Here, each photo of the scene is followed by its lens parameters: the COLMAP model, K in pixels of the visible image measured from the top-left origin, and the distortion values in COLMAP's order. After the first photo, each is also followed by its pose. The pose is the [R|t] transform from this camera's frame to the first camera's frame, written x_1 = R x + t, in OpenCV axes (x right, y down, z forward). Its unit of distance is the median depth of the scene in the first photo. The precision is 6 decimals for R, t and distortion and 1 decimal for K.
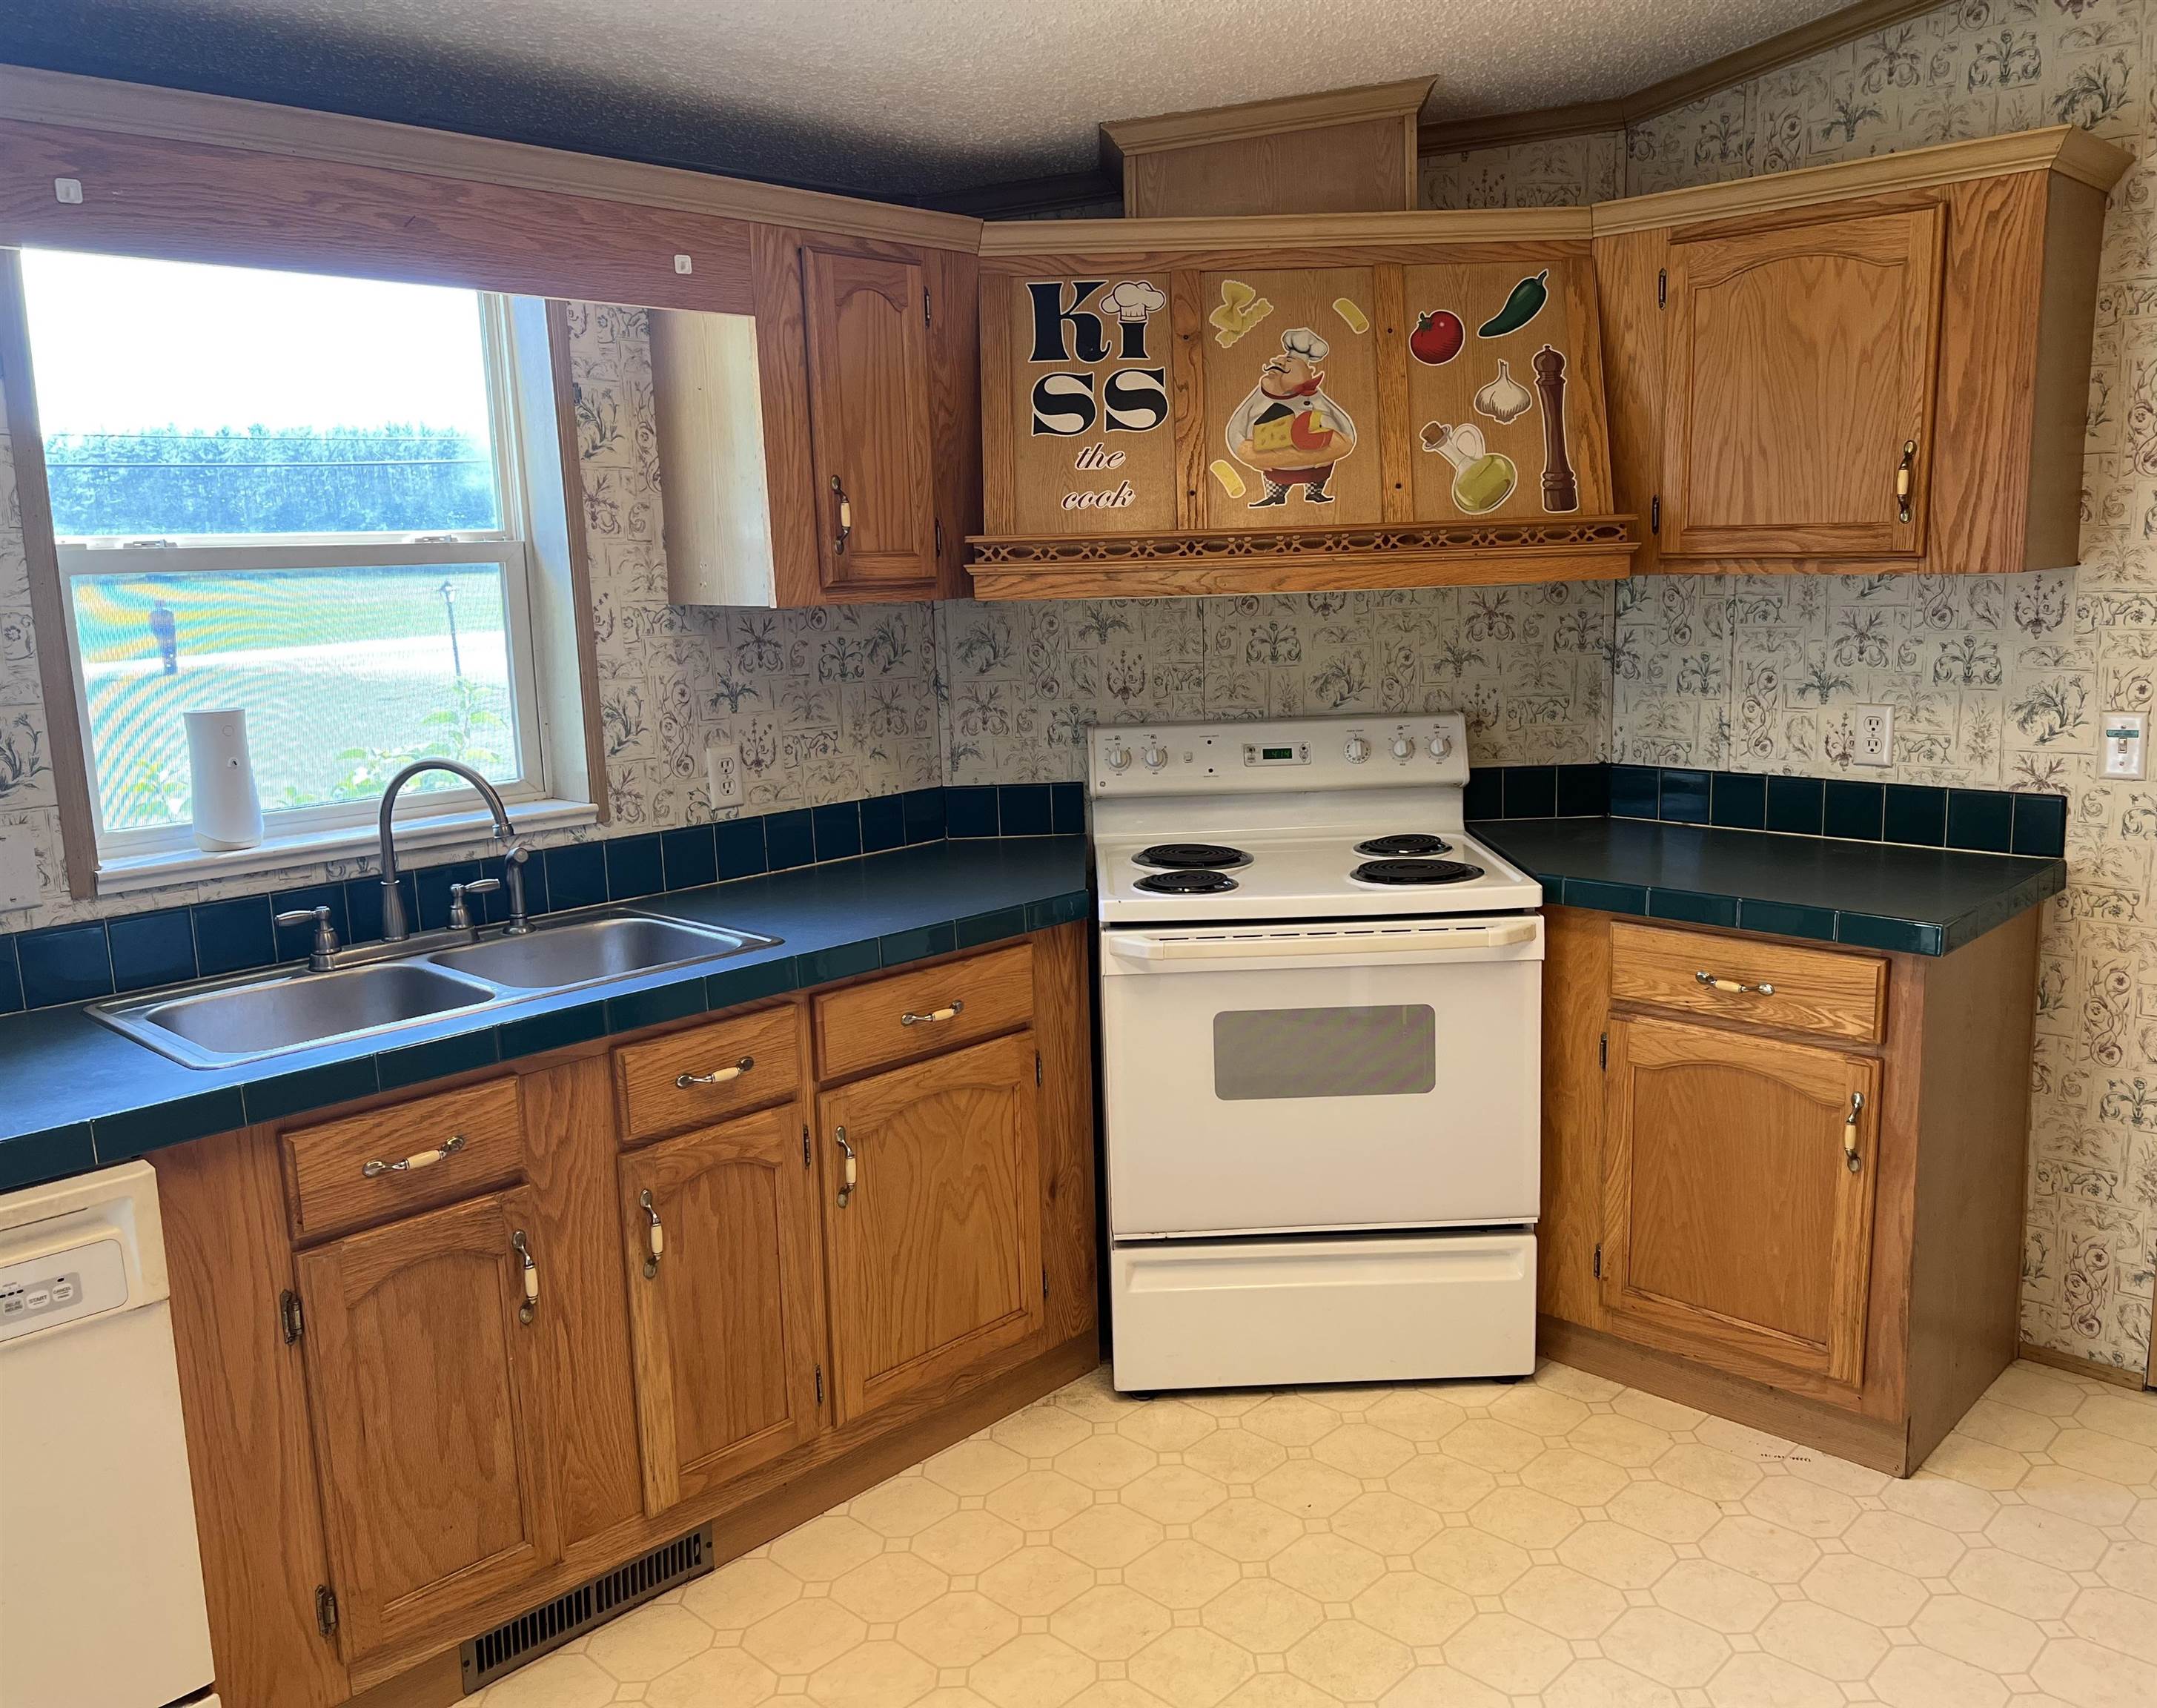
lens RADIAL K [[1678.2, 0, 1078.5], [0, 1678.2, 854.0], [0, 0, 1]] dist [-0.012124, -0.017541]
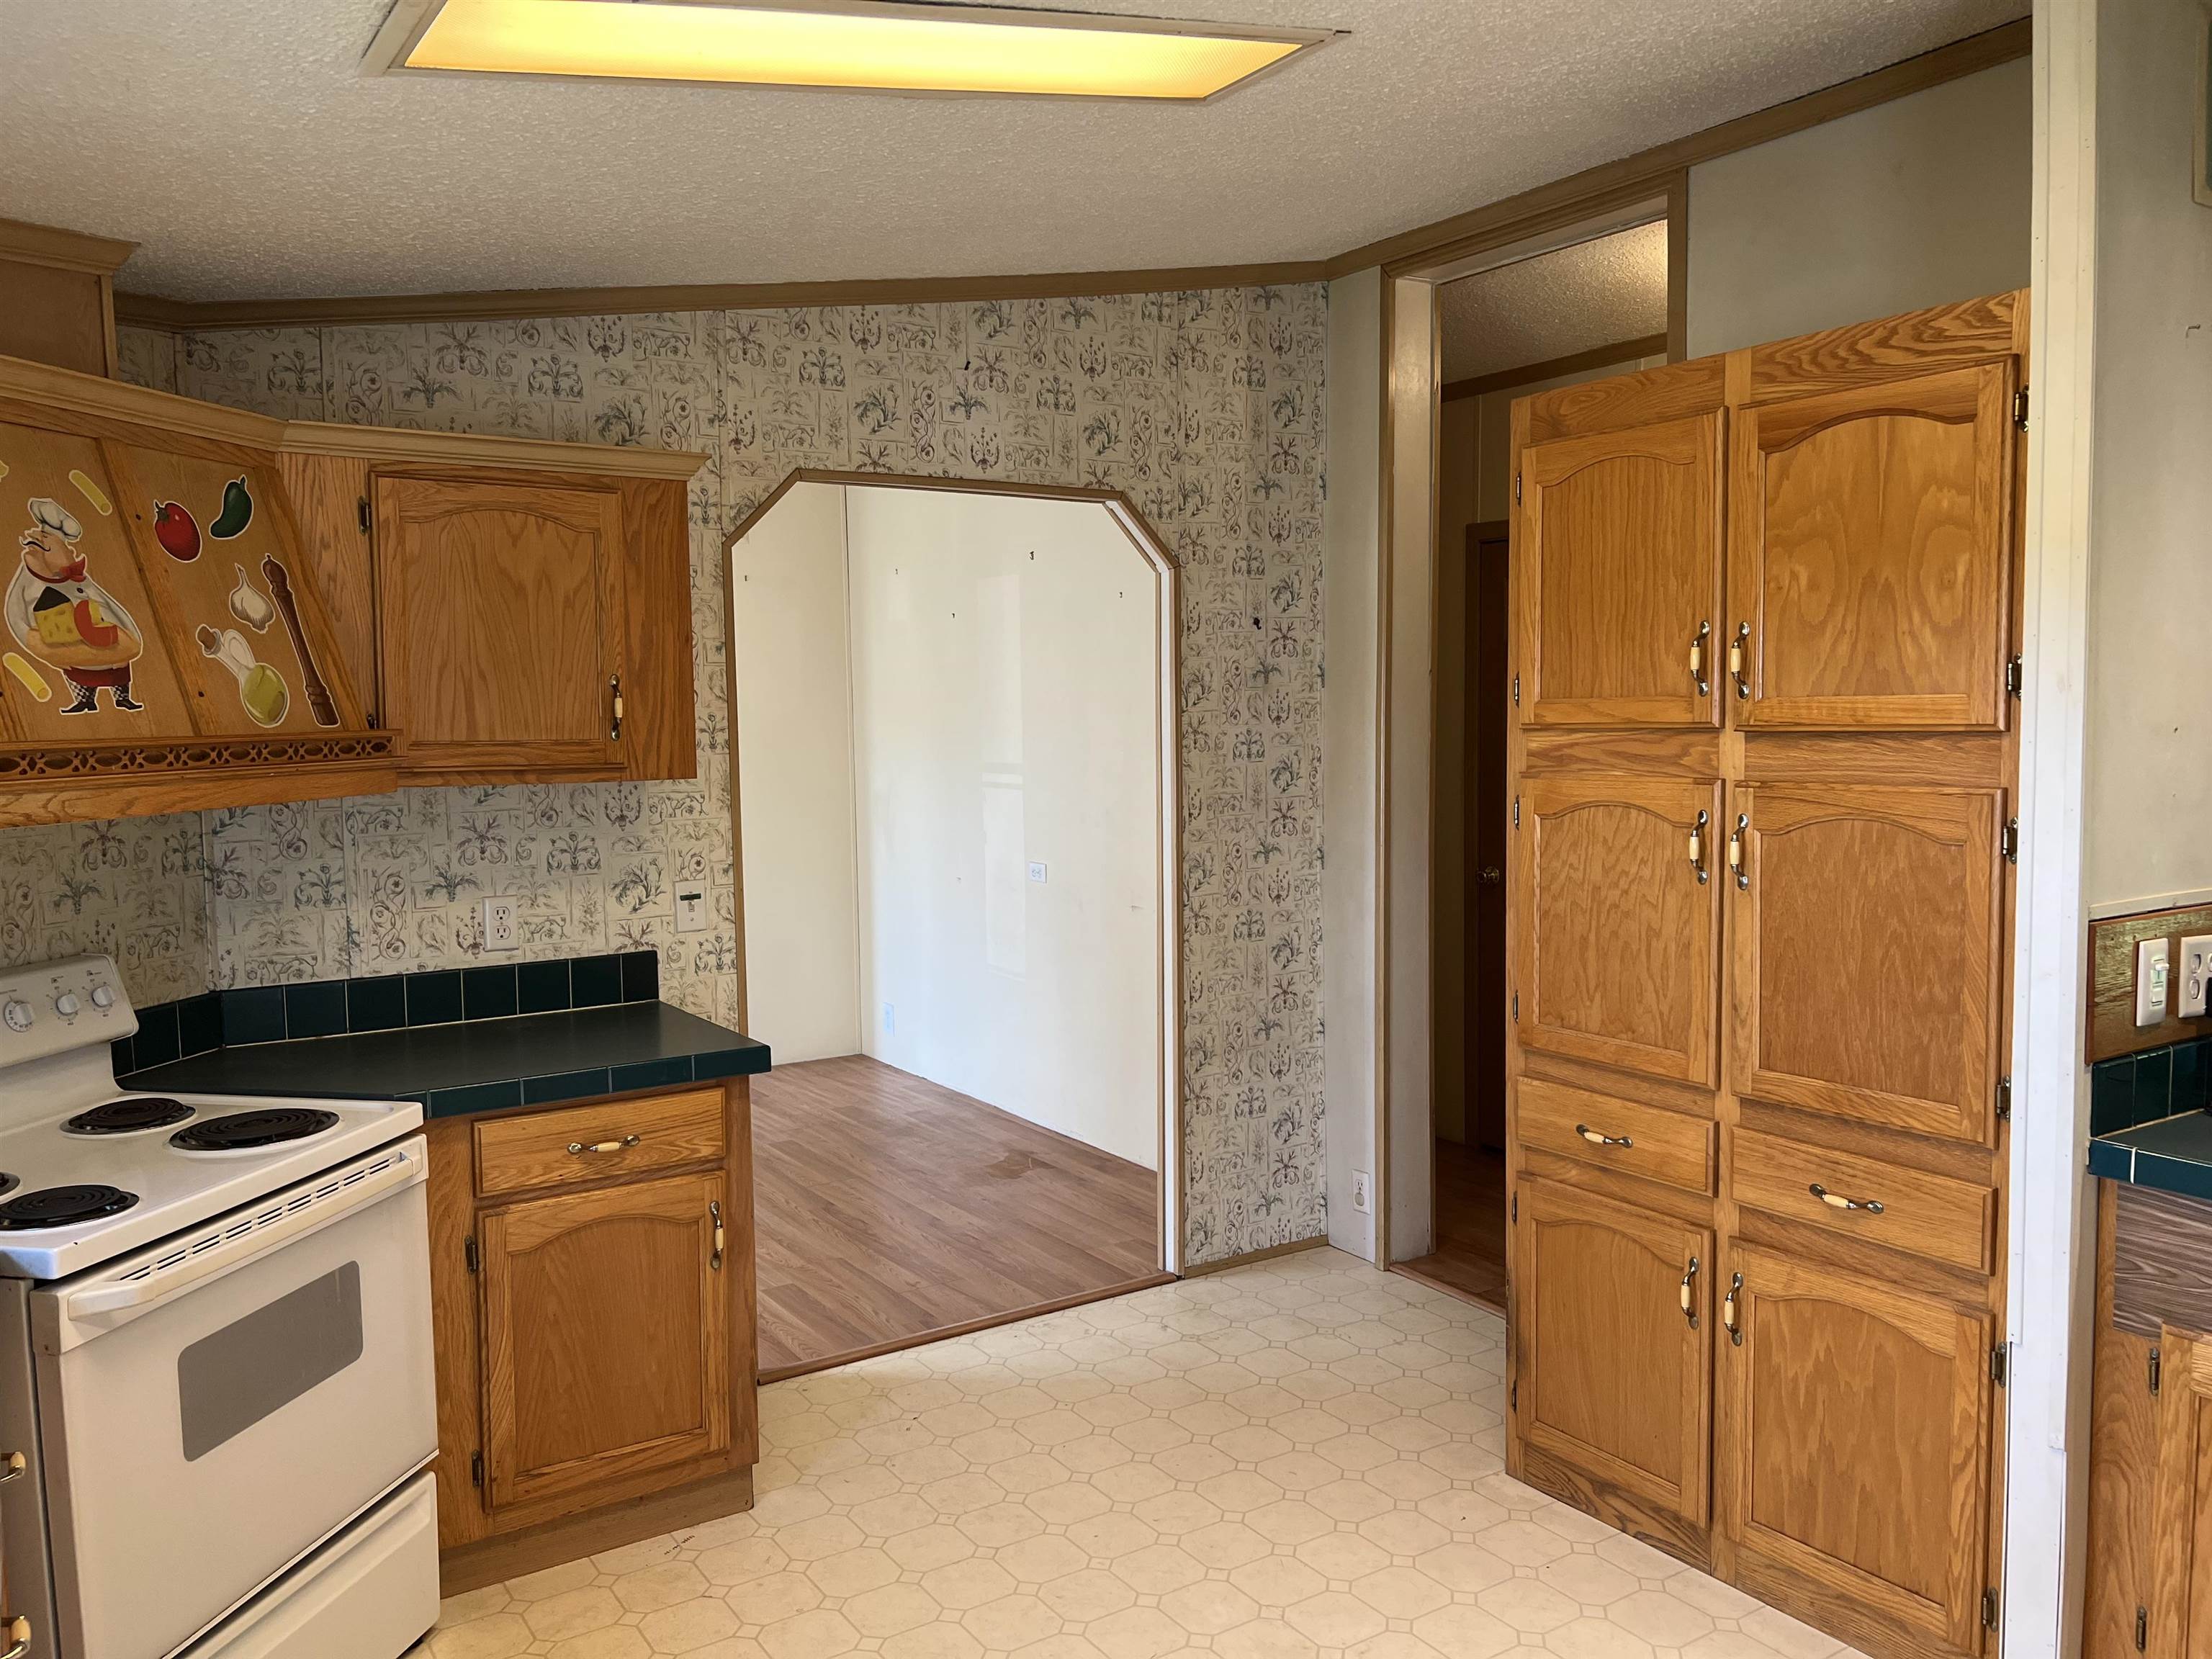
lens RADIAL K [[1648.9, 0, 1106.0], [0, 1648.9, 829.5], [0, 0, 1]] dist [-0.008764, -0.066023]
pose [[0.187126, -0.042982, 0.981395, -0.560330], [0.178914, 0.983824, 0.008974, -0.072643], [-0.965905, 0.173906, 0.191789, 0.389829]]
